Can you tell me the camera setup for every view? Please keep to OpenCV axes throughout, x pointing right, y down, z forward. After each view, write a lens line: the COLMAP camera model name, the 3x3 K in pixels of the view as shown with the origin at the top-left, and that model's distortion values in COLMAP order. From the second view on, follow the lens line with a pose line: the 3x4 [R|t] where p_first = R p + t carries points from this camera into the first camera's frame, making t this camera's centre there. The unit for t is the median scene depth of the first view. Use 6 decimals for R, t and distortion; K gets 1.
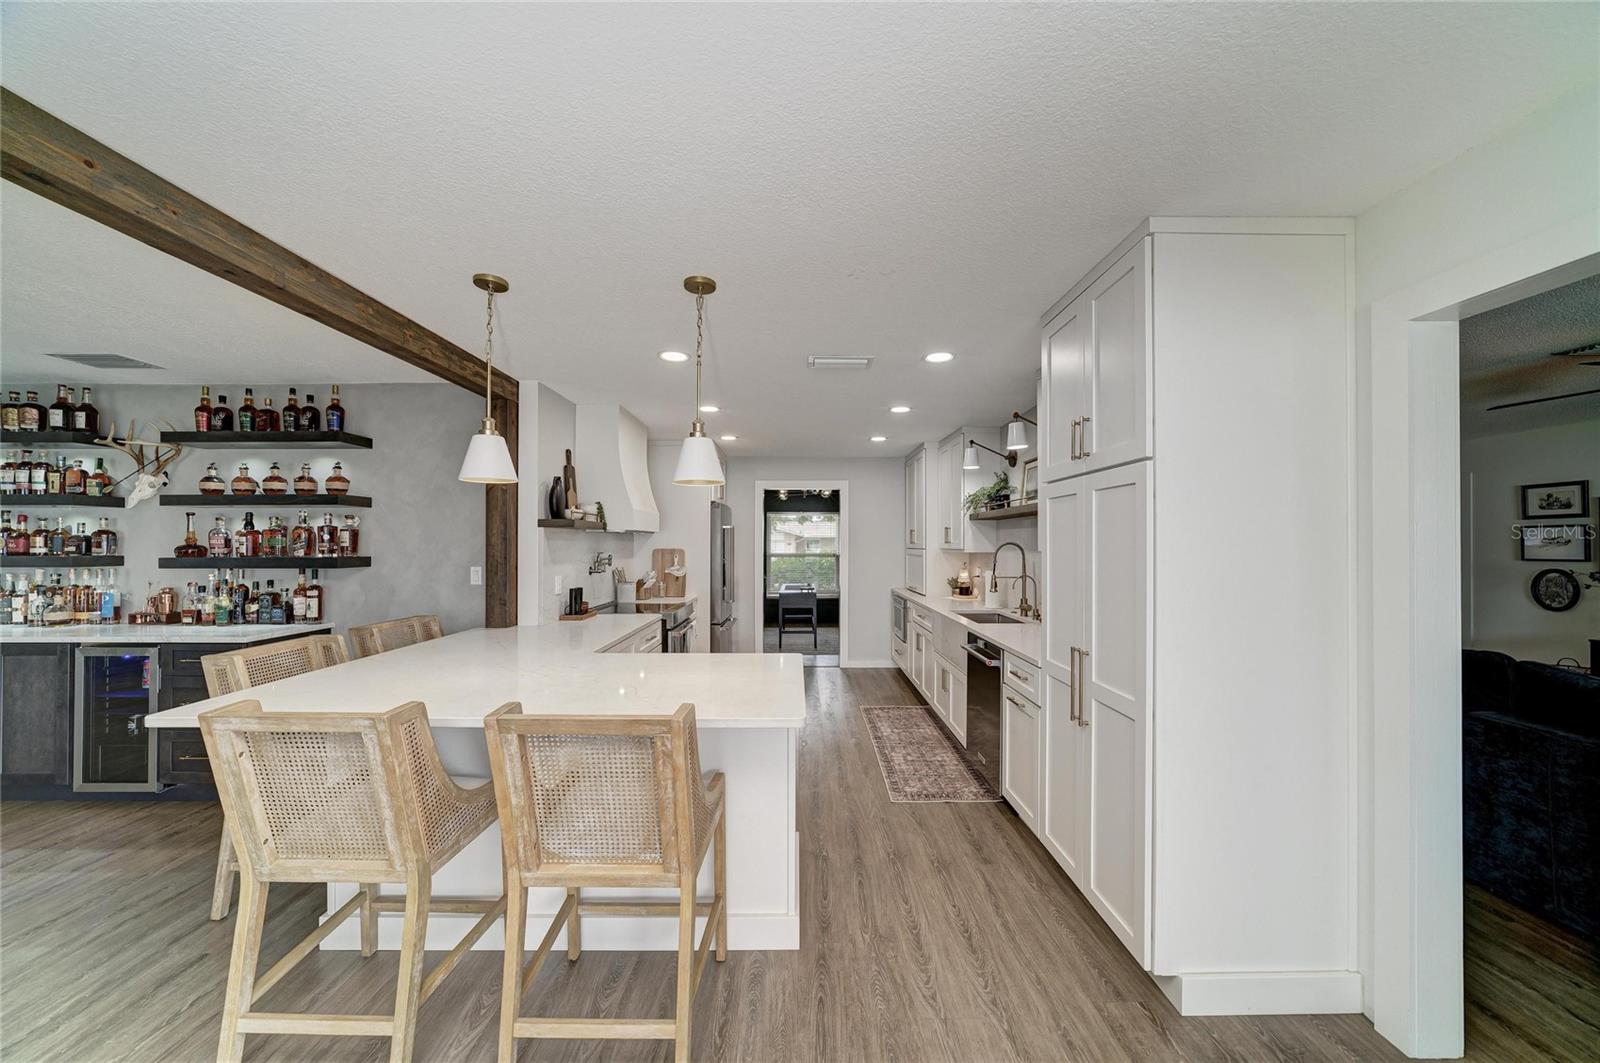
lens RADIAL K [[559.6, 0, 803.3], [0, 559.6, 540.8], [0, 0, 1]] dist [-0.015582, 0.003595]
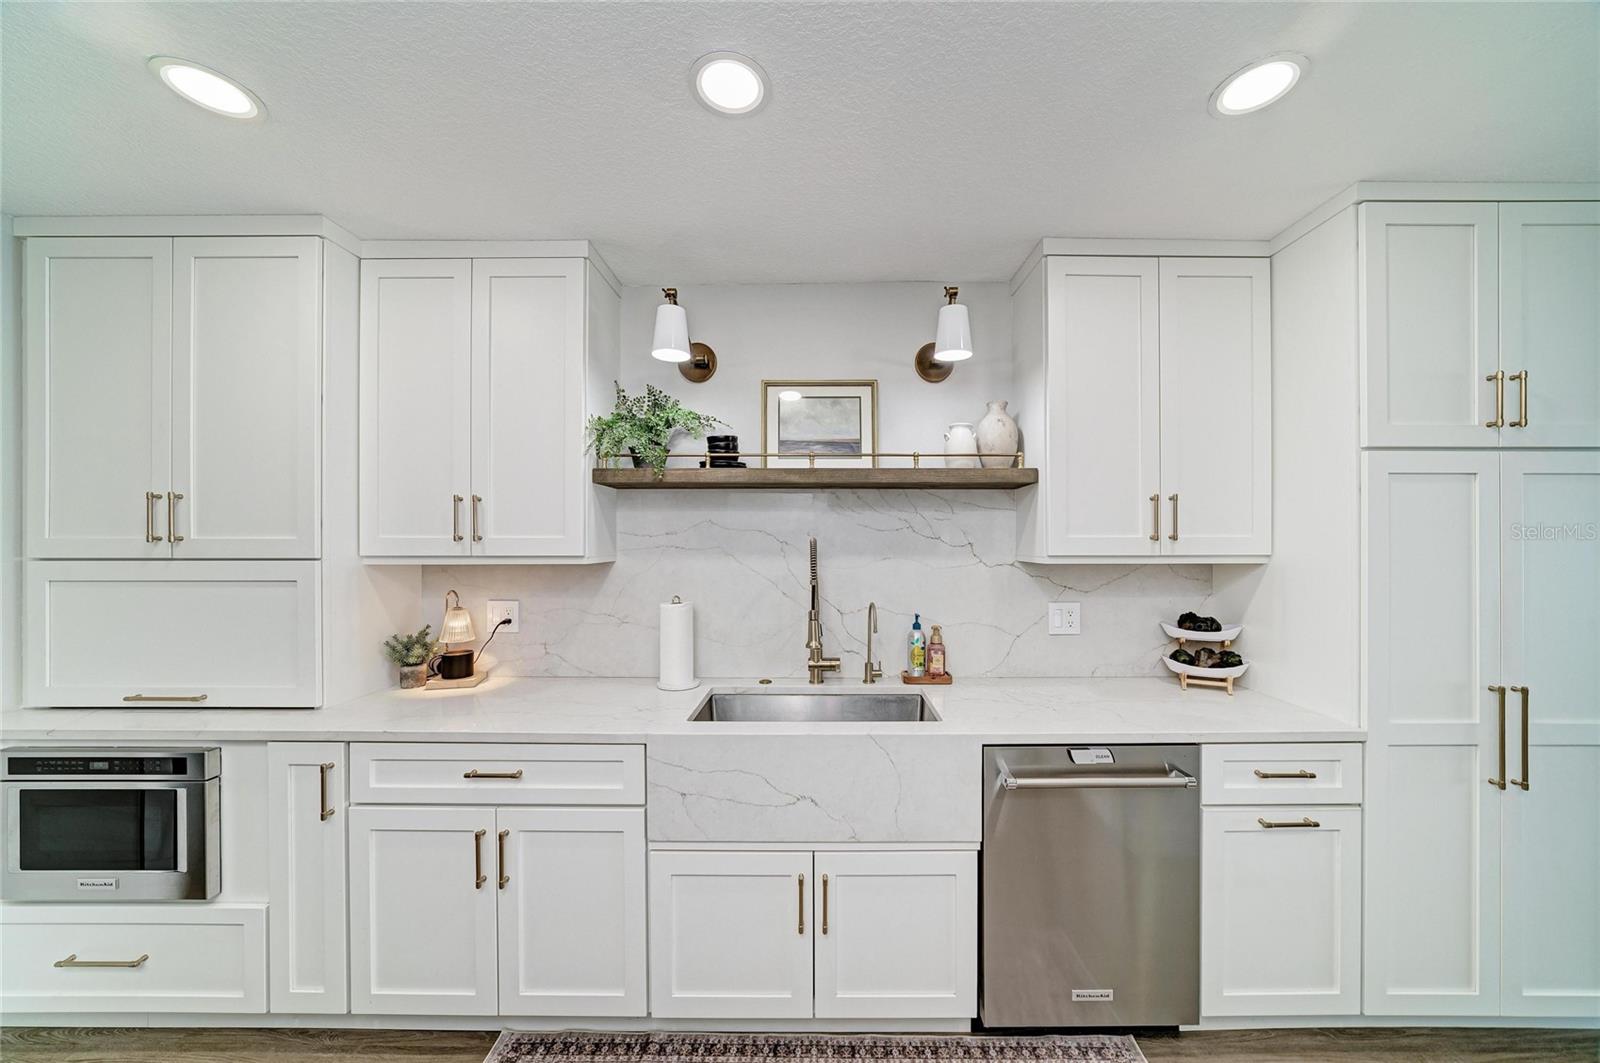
lens RADIAL K [[579.8, 0, 823.0], [0, 579.8, 537.1], [0, 0, 1]] dist [-0.013760, 0.002924]
pose [[0.014233, -0.002450, 0.999896, -0.153630], [-0.004127, 0.999988, 0.002509, 0.001116], [-0.999890, -0.004162, 0.014223, 1.138599]]
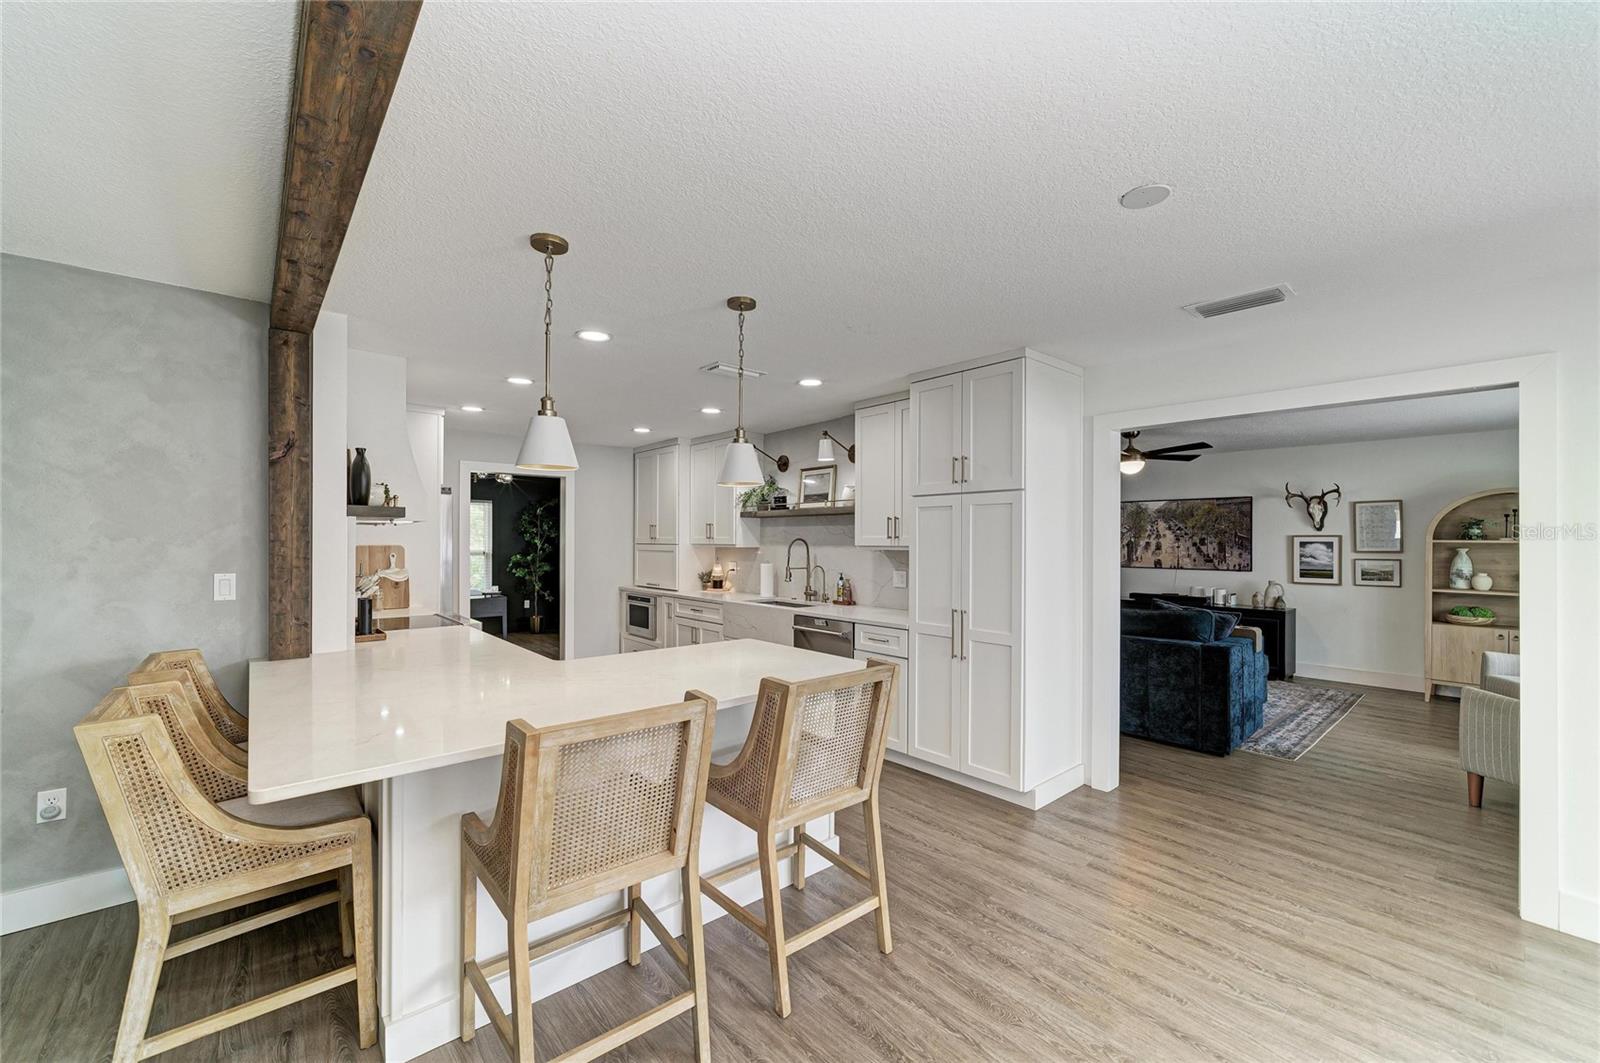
lens RADIAL K [[640.0, 0, 803.9], [0, 640.0, 540.1], [0, 0, 1]] dist [-0.013799, 0.004740]
pose [[0.758993, 0.000380, 0.651098, -0.566606], [-0.005212, 0.999971, 0.005492, -0.000534], [-0.651077, -0.007562, 0.758974, -0.021674]]
